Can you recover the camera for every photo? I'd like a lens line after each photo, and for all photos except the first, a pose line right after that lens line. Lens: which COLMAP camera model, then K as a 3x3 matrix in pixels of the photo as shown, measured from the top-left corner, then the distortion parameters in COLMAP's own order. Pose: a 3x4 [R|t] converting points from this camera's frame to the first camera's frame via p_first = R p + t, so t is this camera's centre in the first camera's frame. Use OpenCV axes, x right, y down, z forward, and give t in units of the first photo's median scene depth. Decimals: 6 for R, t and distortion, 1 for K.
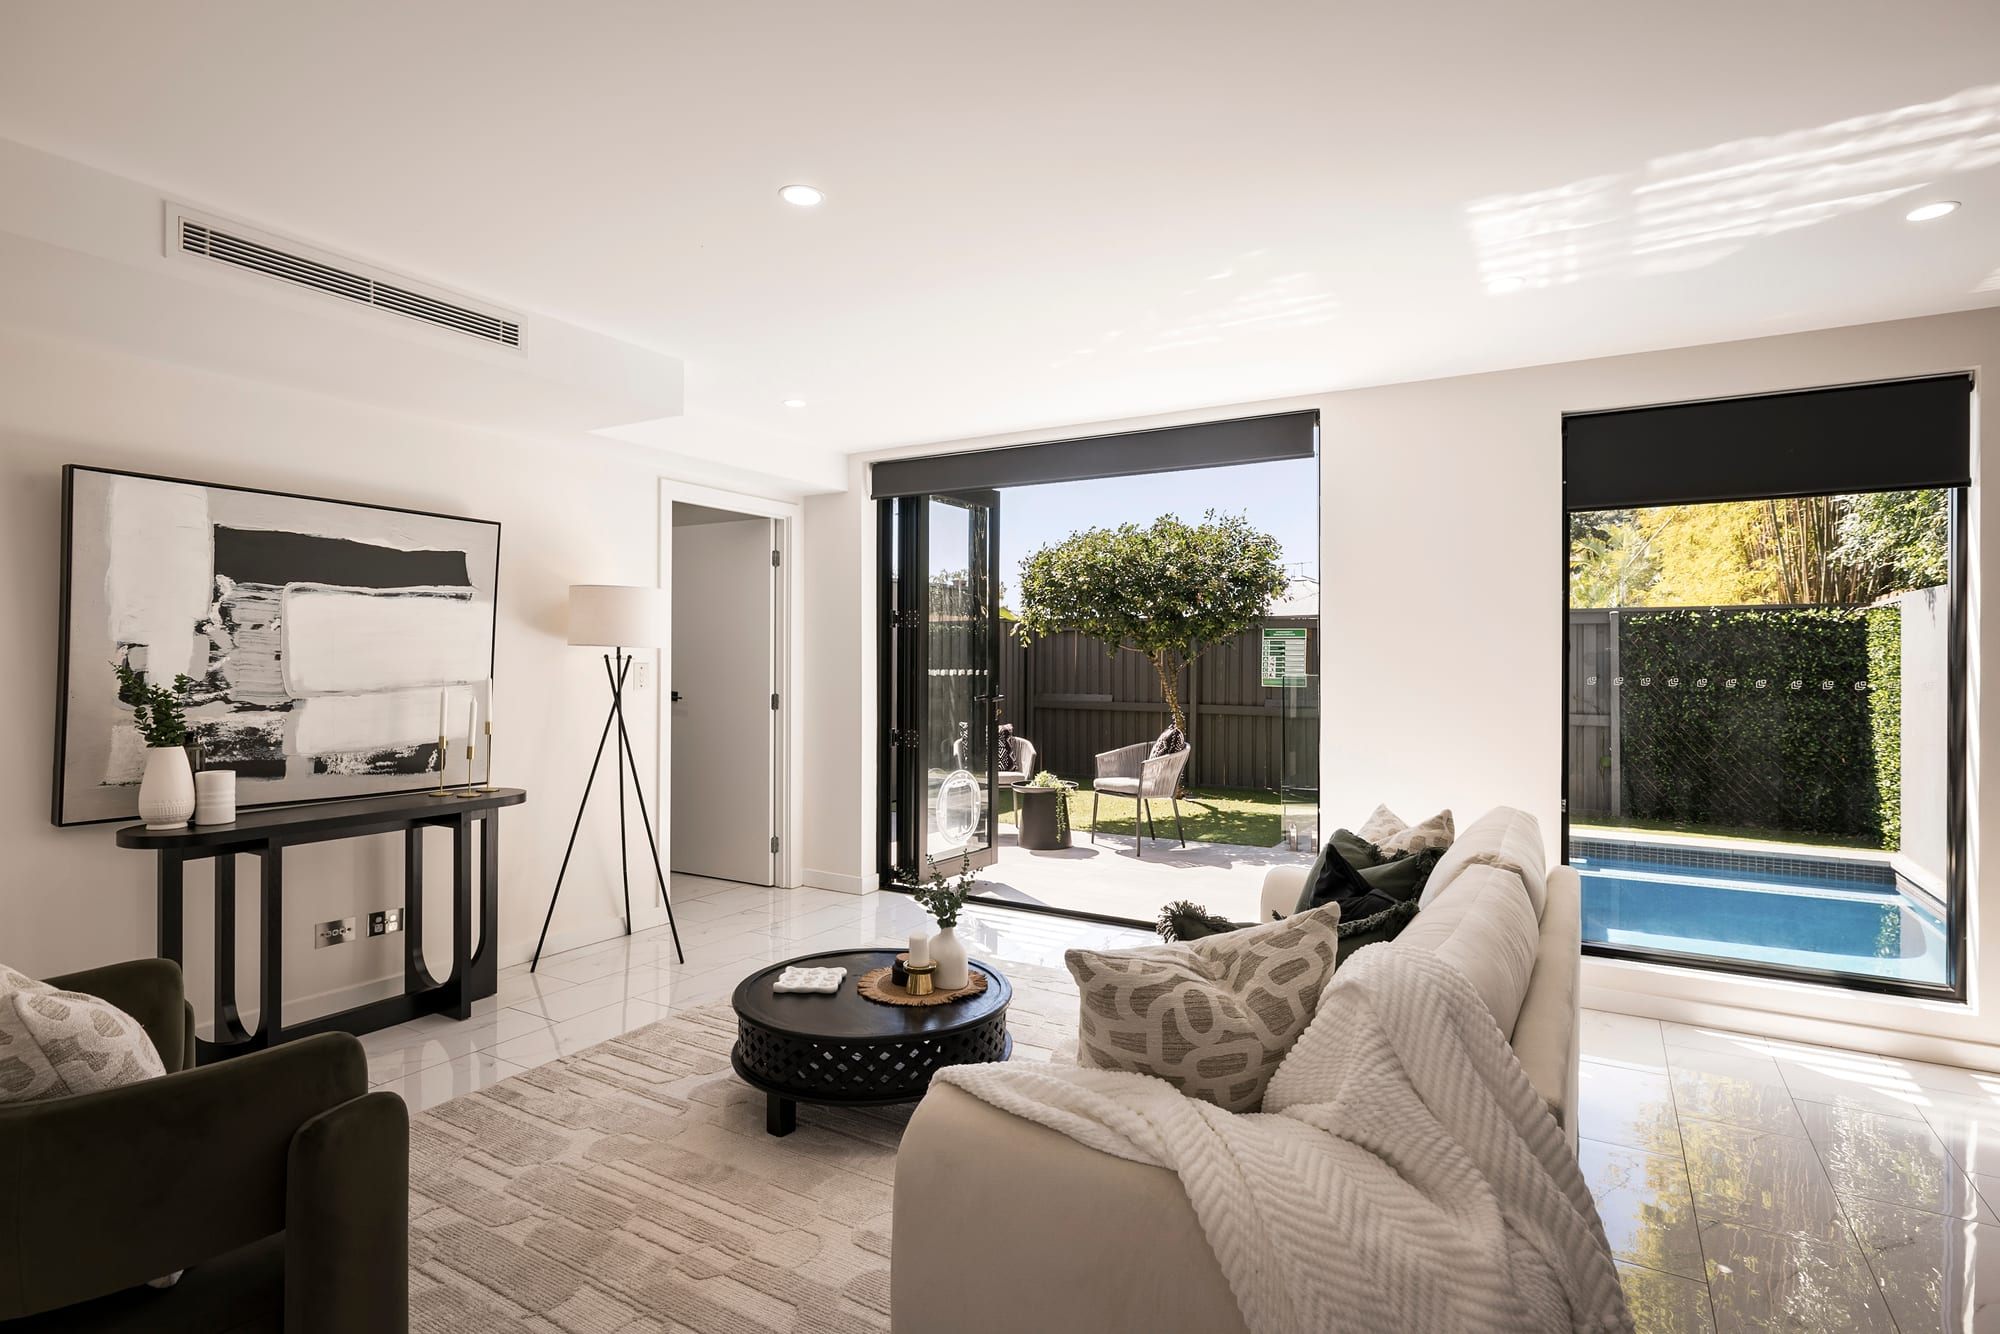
lens RADIAL K [[933.2, 0, 1000.0], [0, 933.2, 667.0], [0, 0, 1]] dist [0.001157, 0.000249]
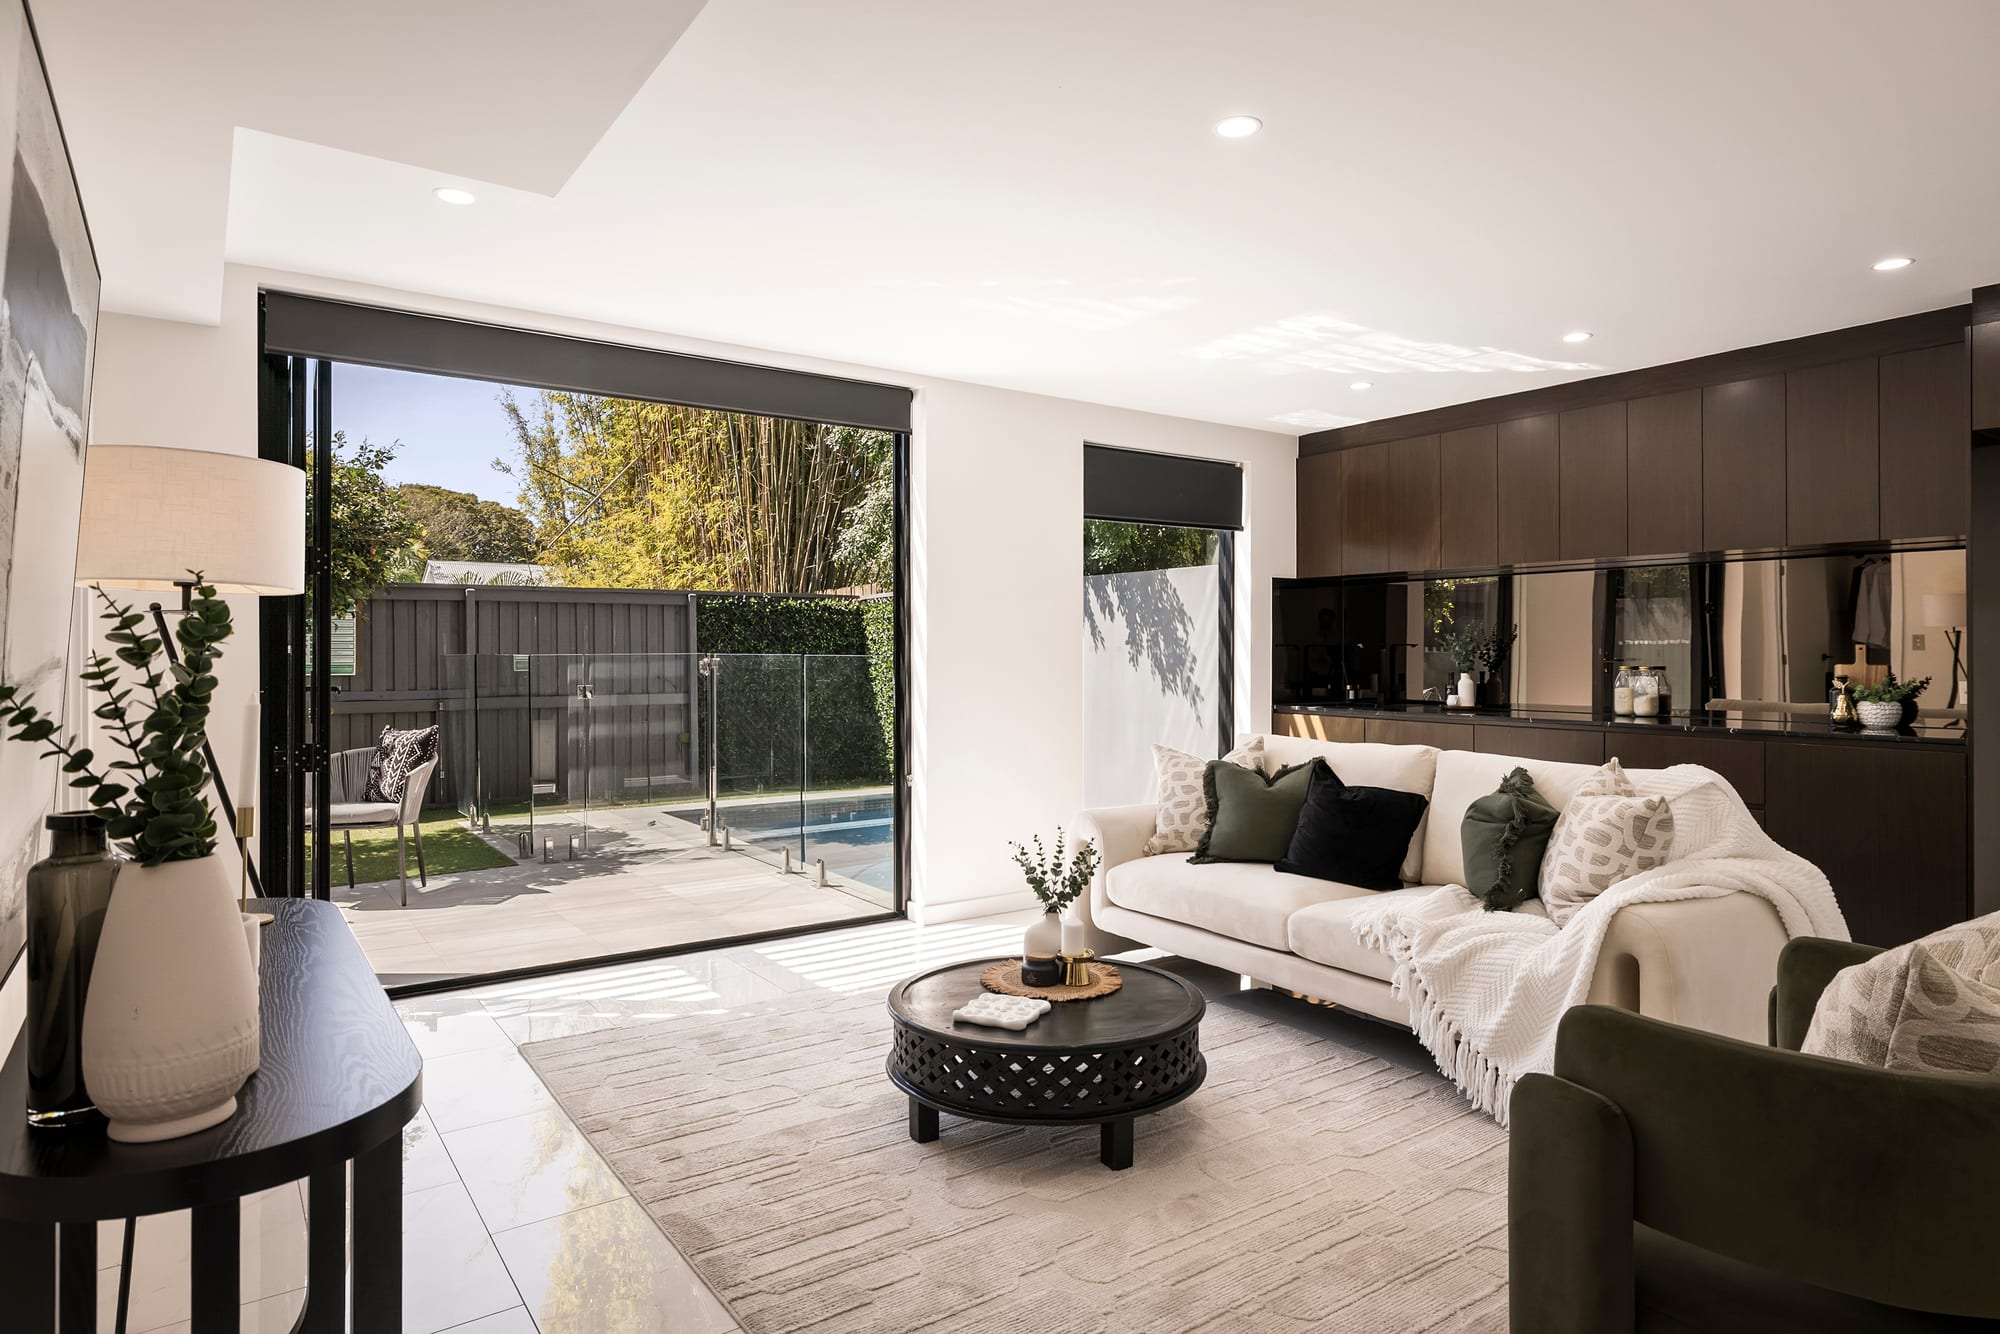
lens RADIAL K [[1064.7, 0, 996.9], [0, 1064.7, 655.9], [0, 0, 1]] dist [0.001442, 0.000065]
pose [[0.458546, -0.009155, 0.888623, -0.325886], [0.008218, 0.999948, 0.006062, 0.006777], [-0.888632, 0.004523, 0.458598, 0.183855]]
